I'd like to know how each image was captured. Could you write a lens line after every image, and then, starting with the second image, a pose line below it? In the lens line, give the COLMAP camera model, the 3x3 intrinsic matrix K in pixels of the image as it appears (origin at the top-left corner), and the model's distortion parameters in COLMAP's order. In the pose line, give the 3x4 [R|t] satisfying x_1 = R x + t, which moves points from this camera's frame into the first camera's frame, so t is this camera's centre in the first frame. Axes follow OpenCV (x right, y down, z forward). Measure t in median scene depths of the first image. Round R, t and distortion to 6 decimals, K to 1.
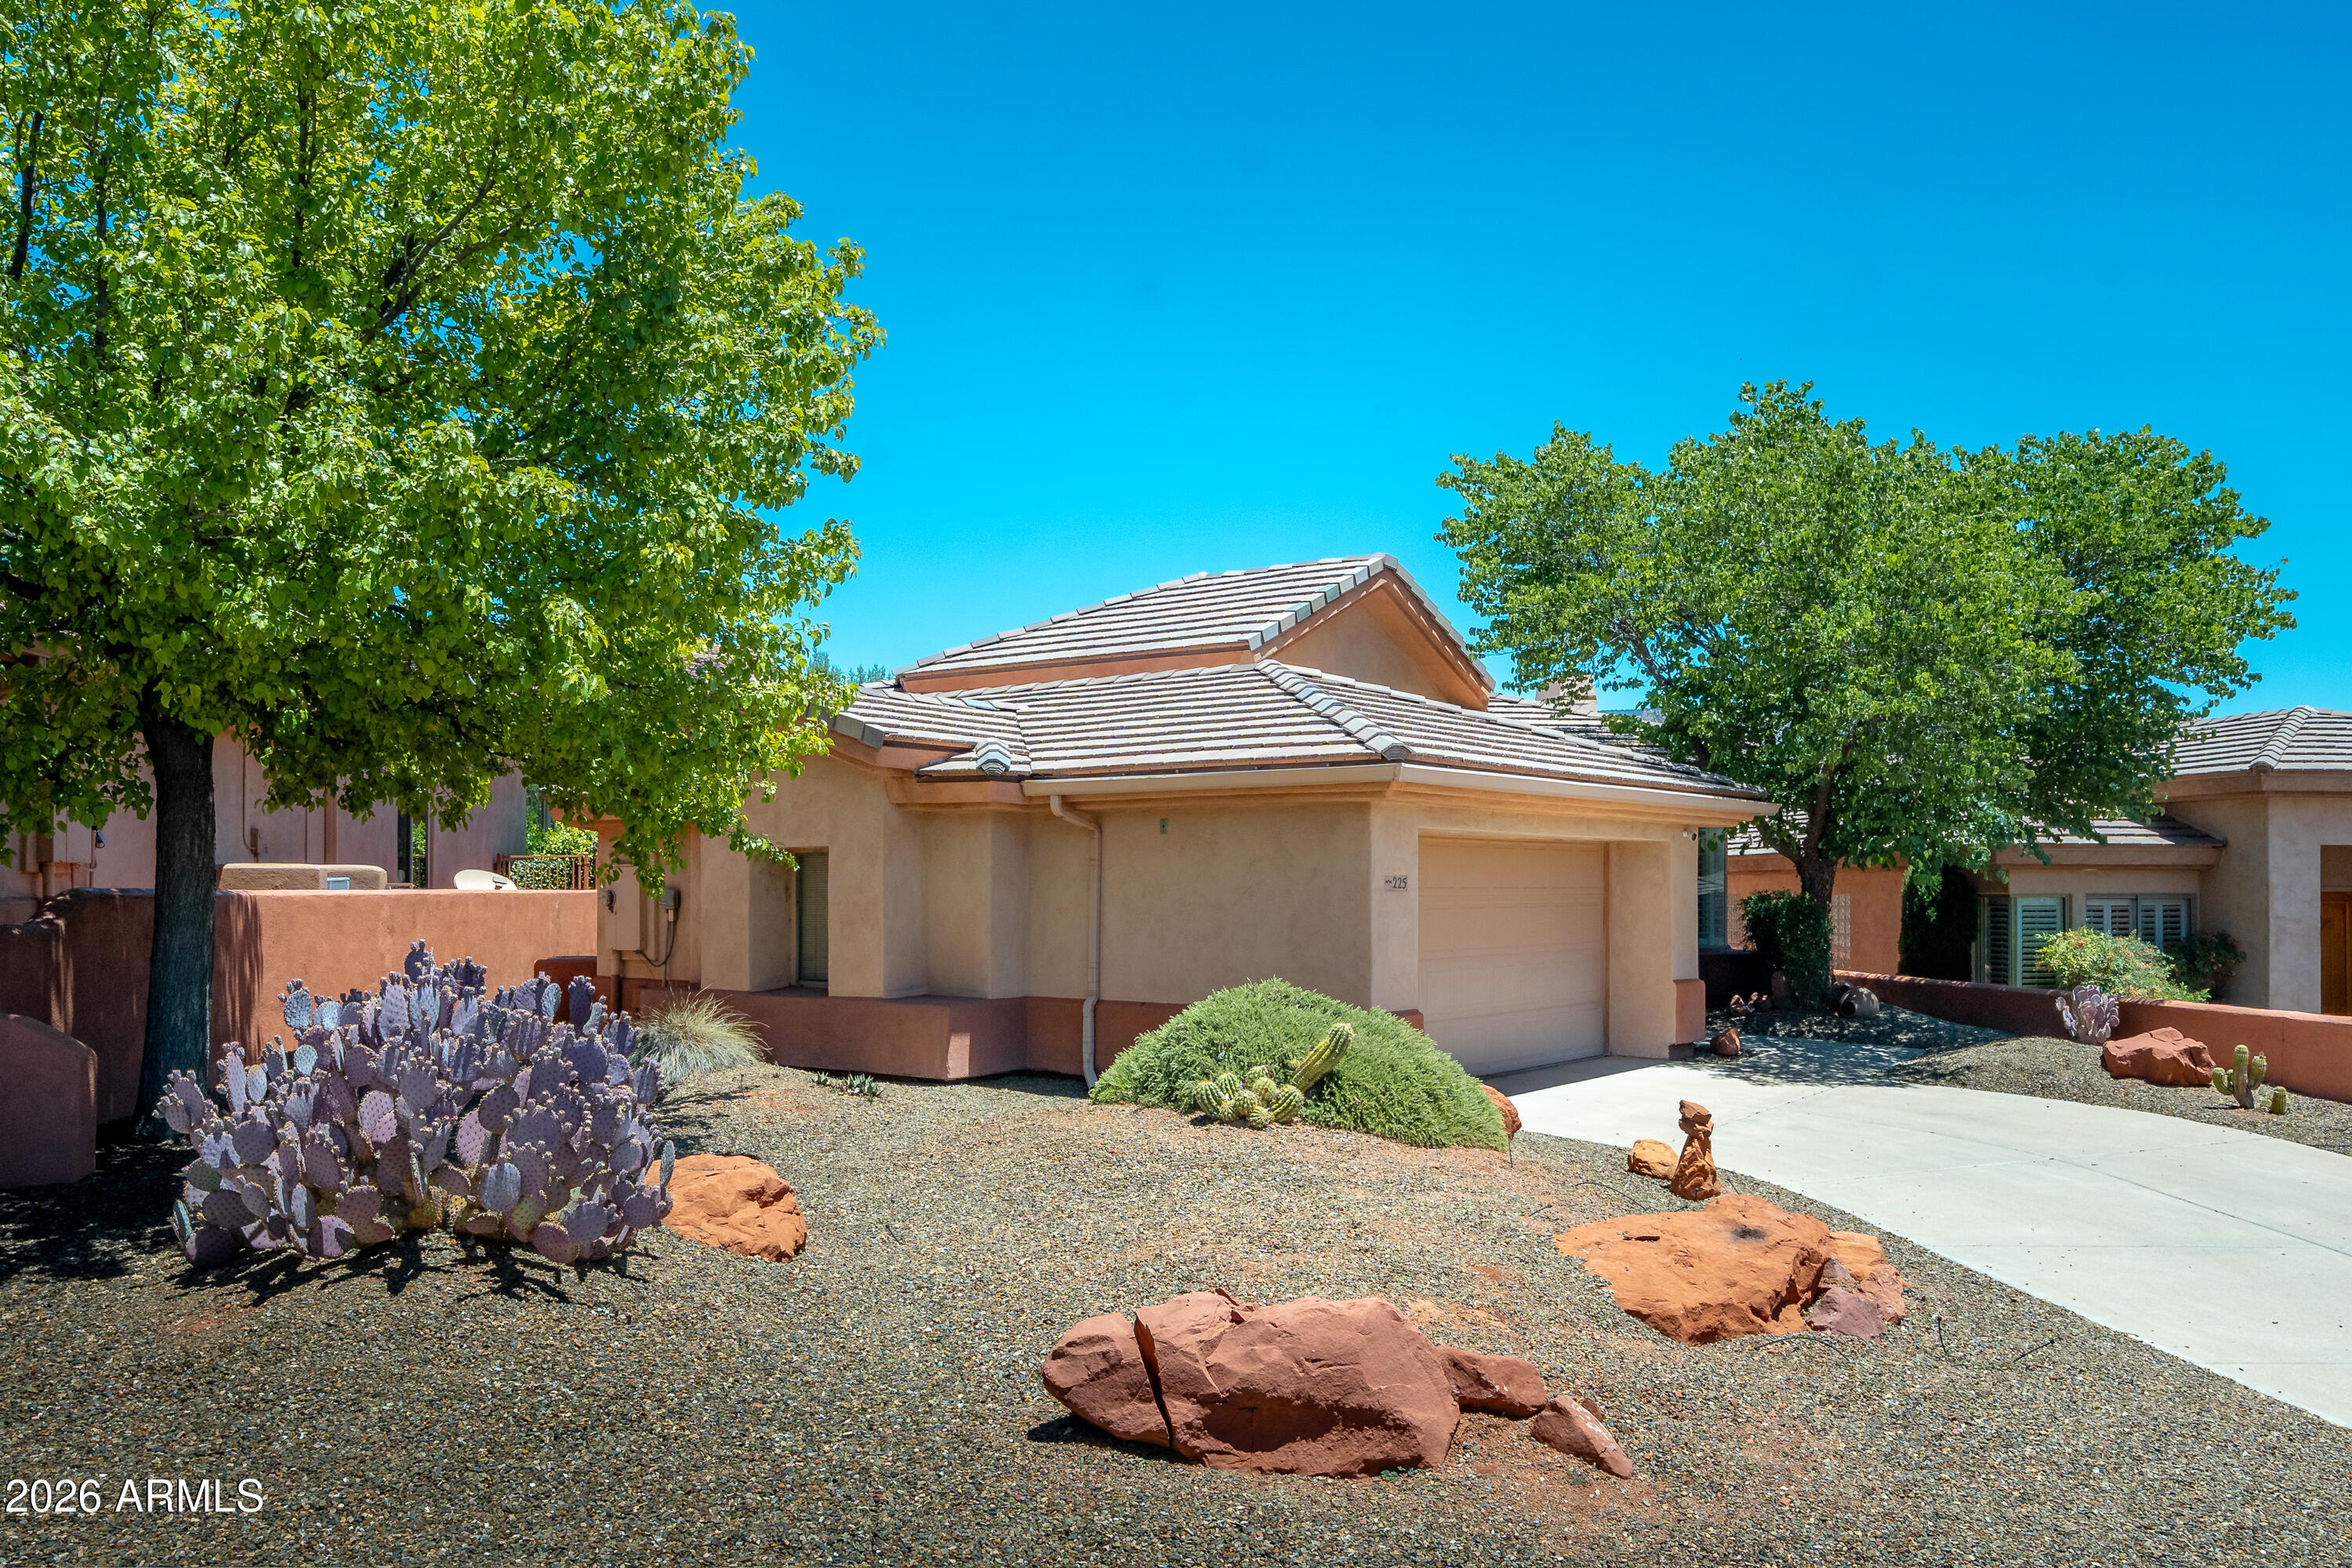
lens RADIAL K [[1762.4, 0, 1170.4], [0, 1762.4, 794.3], [0, 0, 1]] dist [-0.013098, 0.001021]
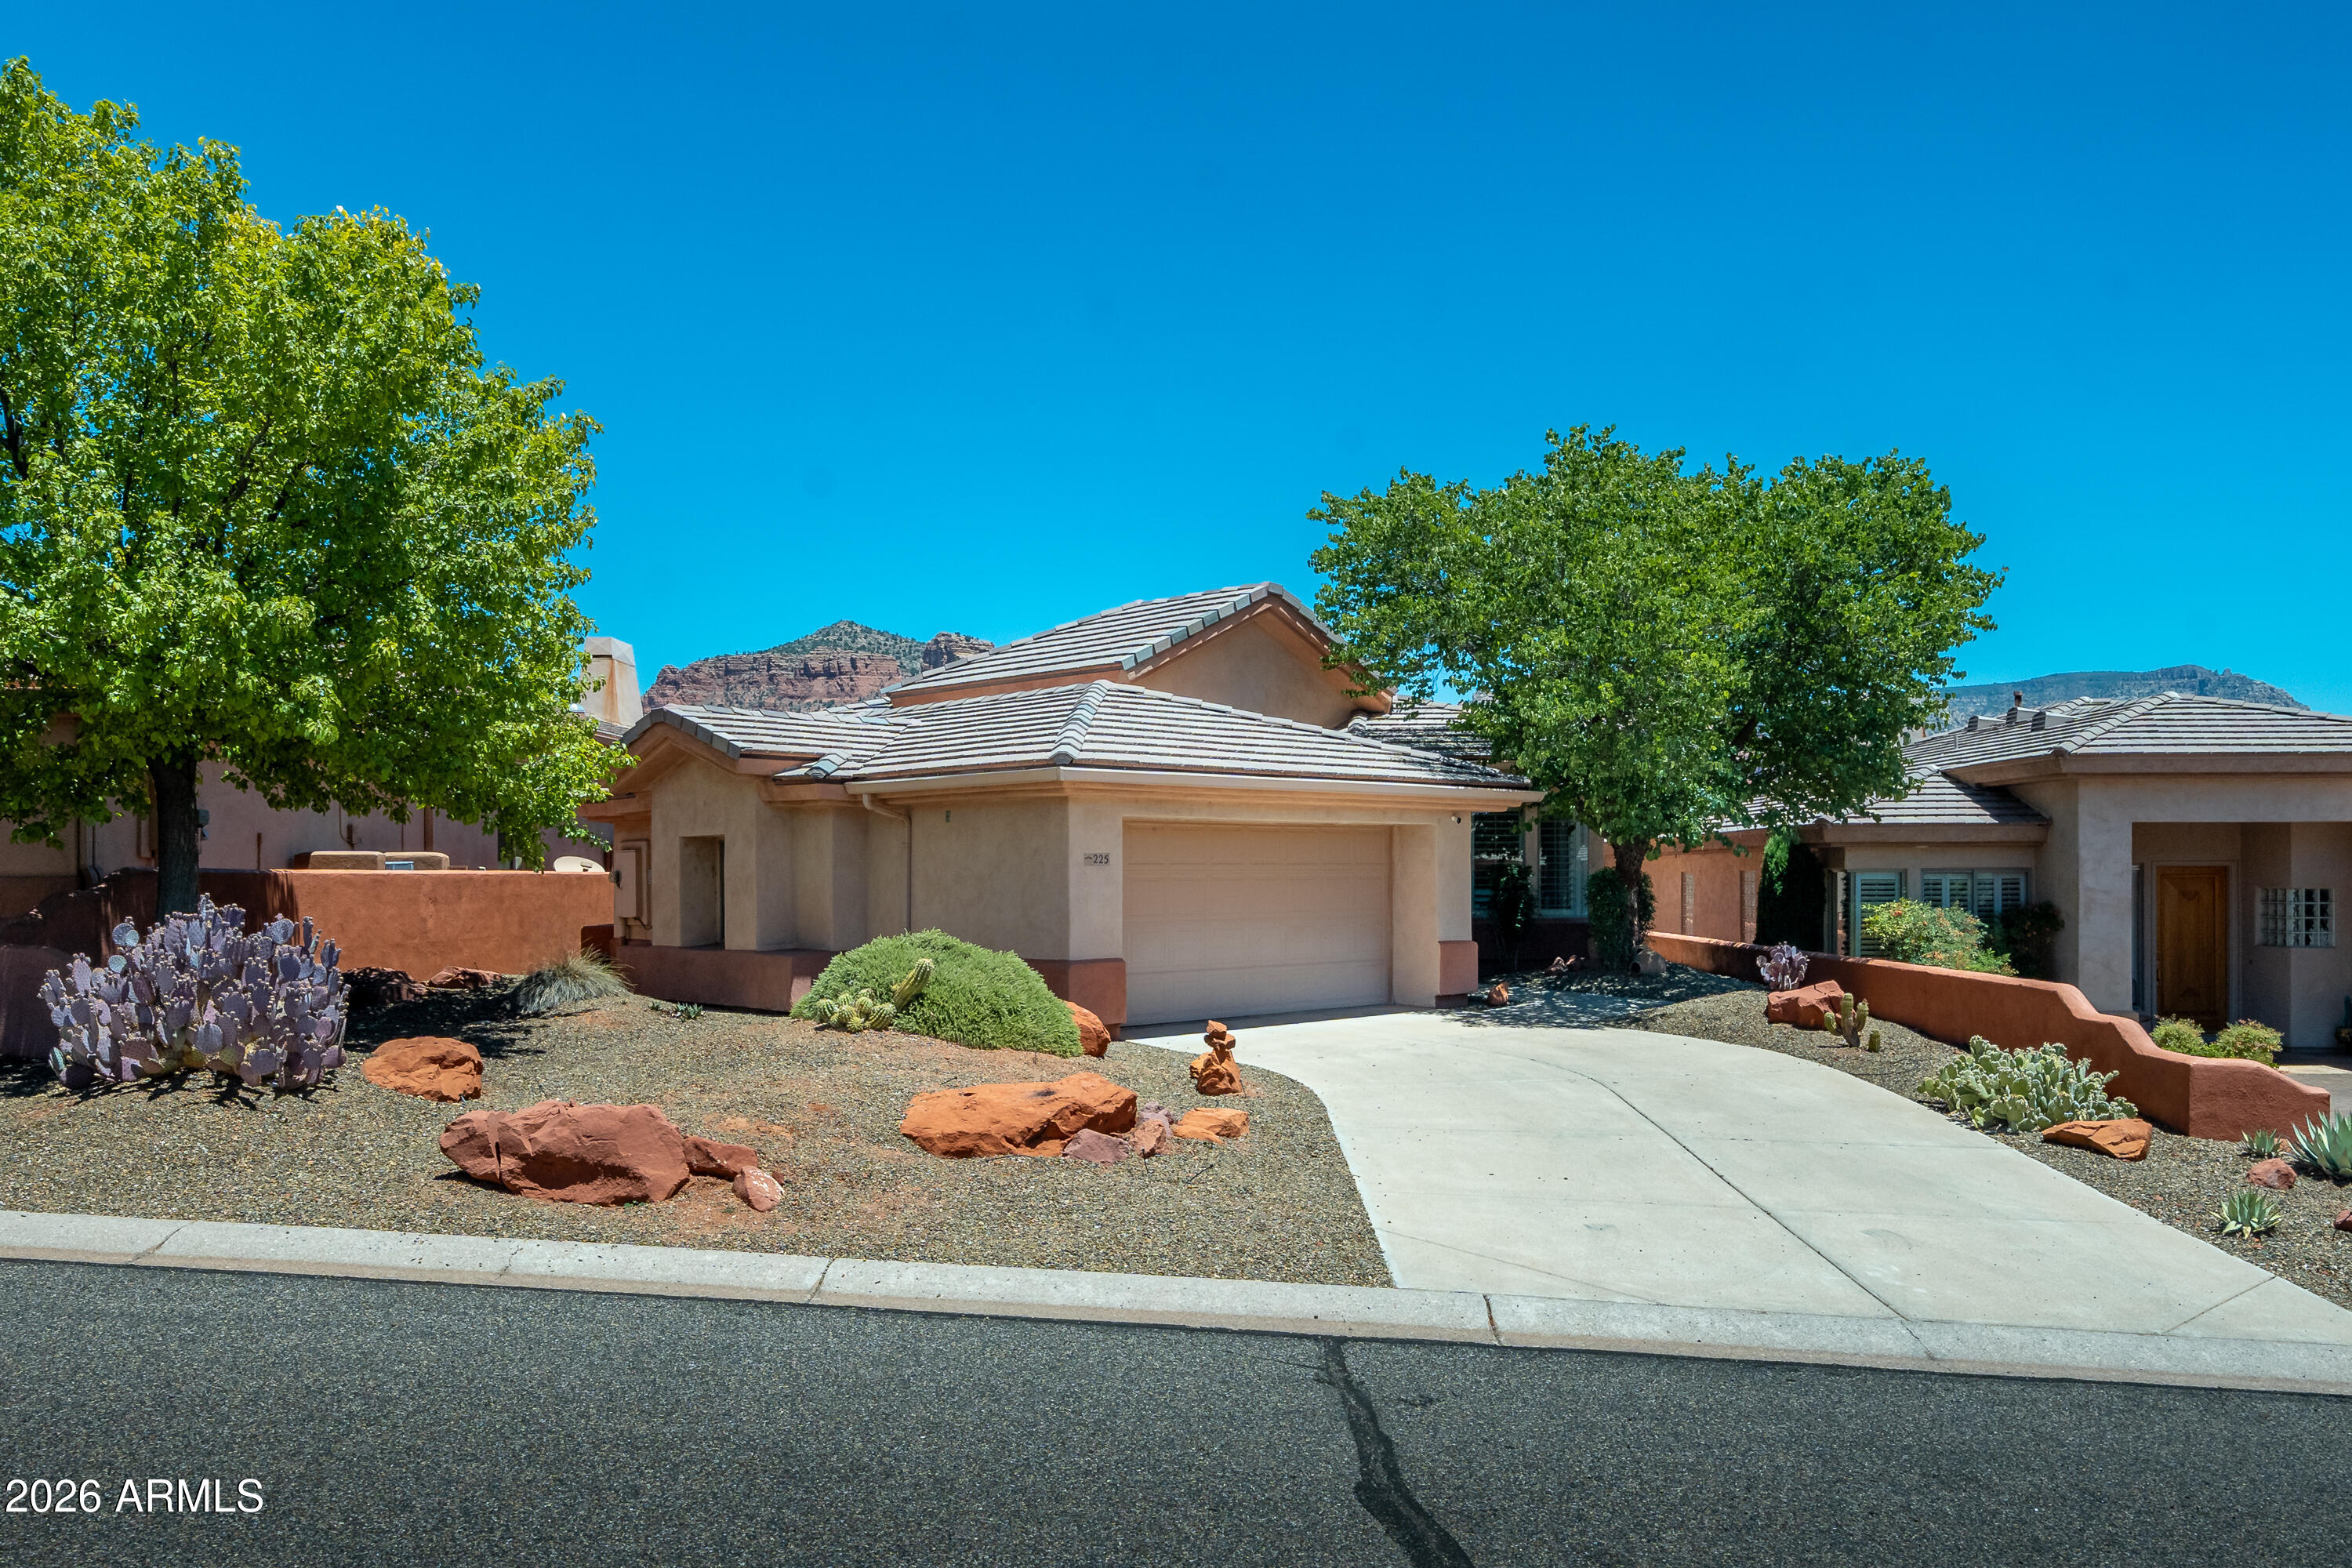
lens RADIAL K [[1698.0, 0, 1166.9], [0, 1698.0, 793.5], [0, 0, 1]] dist [-0.014442, -0.000813]
pose [[0.987860, -0.012116, -0.154871, 0.342144], [0.012952, 0.999906, 0.004390, -0.002167], [0.154804, -0.006343, 0.987925, -0.197556]]
